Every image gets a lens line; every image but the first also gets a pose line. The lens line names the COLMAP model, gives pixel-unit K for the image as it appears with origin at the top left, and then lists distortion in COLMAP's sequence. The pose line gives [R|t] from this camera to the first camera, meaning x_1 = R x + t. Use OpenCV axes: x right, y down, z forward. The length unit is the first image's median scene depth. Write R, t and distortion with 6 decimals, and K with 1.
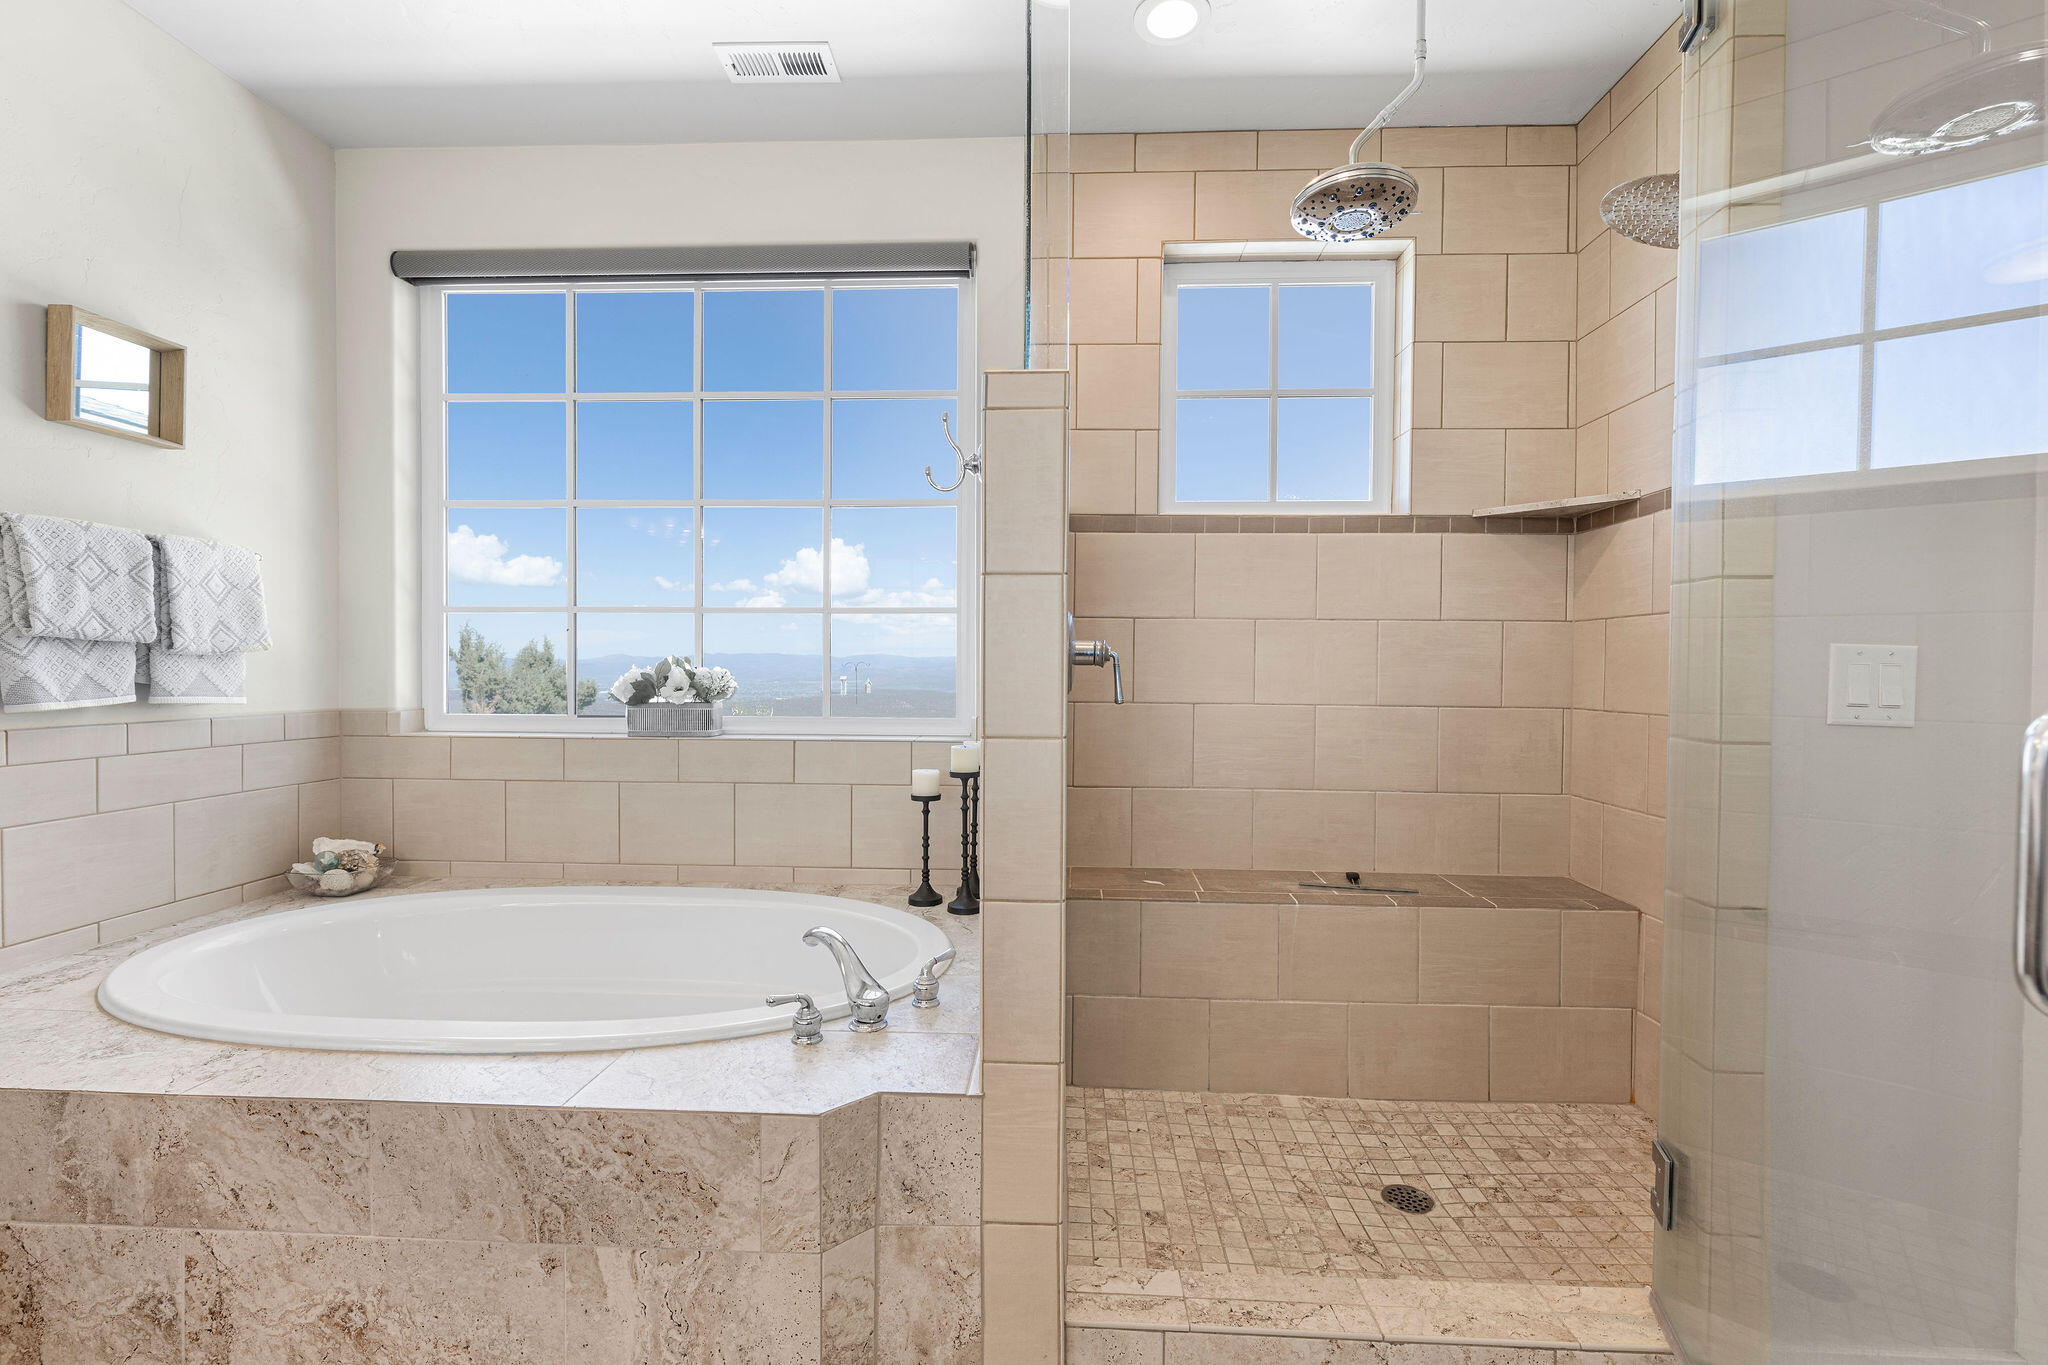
lens RADIAL K [[876.9, 0, 1027.8], [0, 876.9, 677.7], [0, 0, 1]] dist [-0.000494, -0.000758]
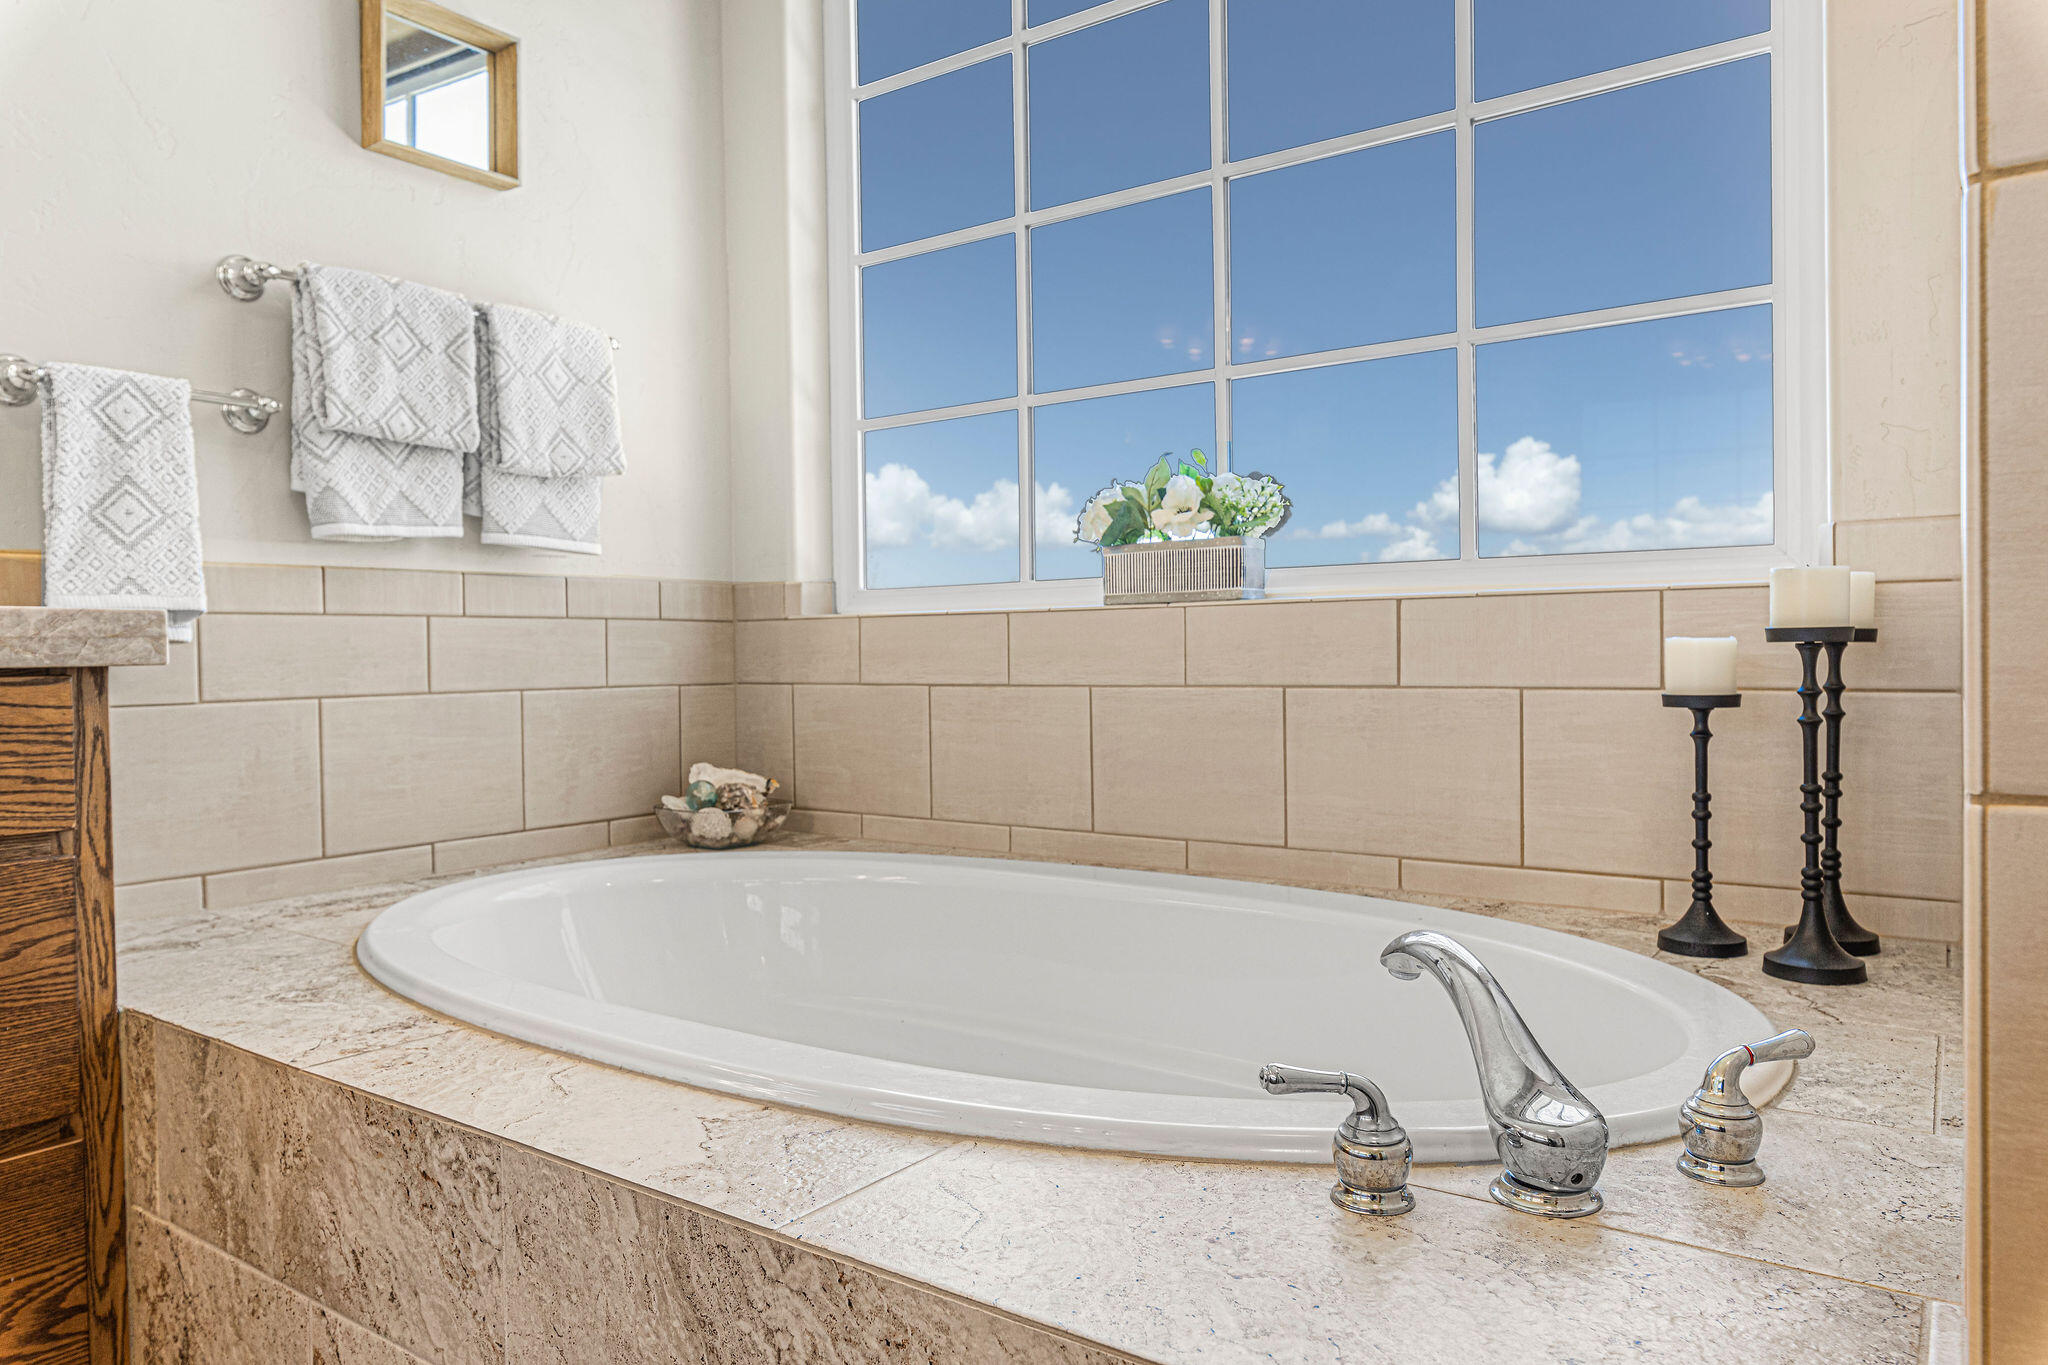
lens RADIAL K [[1335.1, 0, 1023.1], [0, 1335.1, 671.7], [0, 0, 1]] dist [0.004631, -0.009913]
pose [[0.840428, -0.008252, -0.541860, -0.048945], [0.011551, 0.999930, 0.002687, 0.136845], [0.541800, -0.008518, 0.840464, 0.328707]]
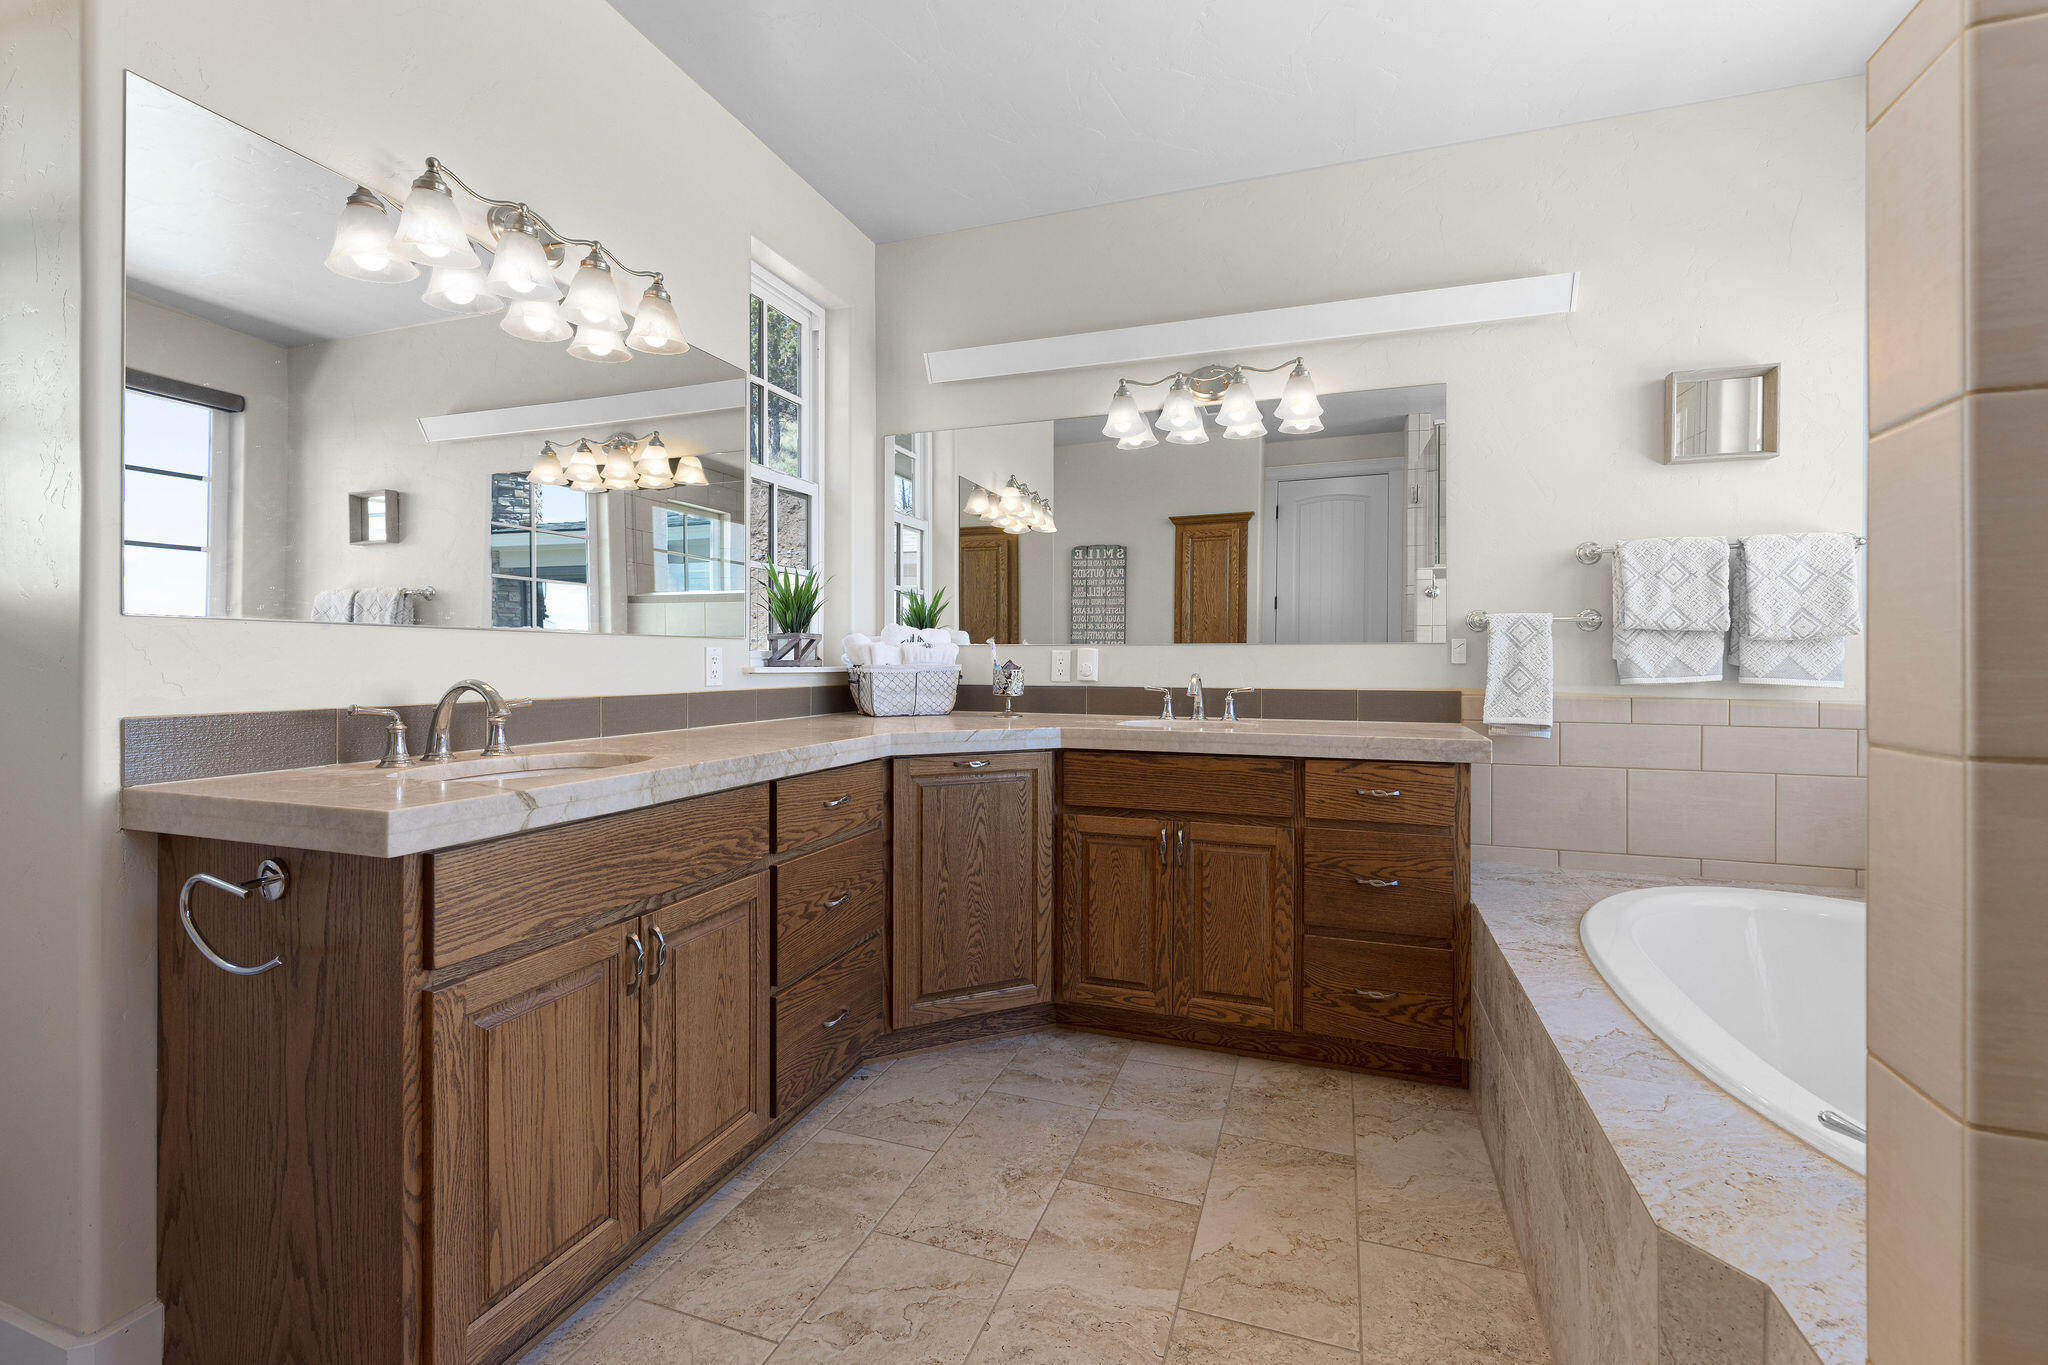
lens RADIAL K [[876.9, 0, 1029.2], [0, 876.9, 660.4], [0, 0, 1]] dist [-0.000494, -0.000758]
pose [[-0.286565, -0.004958, -0.958048, 0.389433], [-0.016619, 0.999862, -0.000203, 0.015409], [0.957917, 0.015864, -0.286607, 0.430310]]
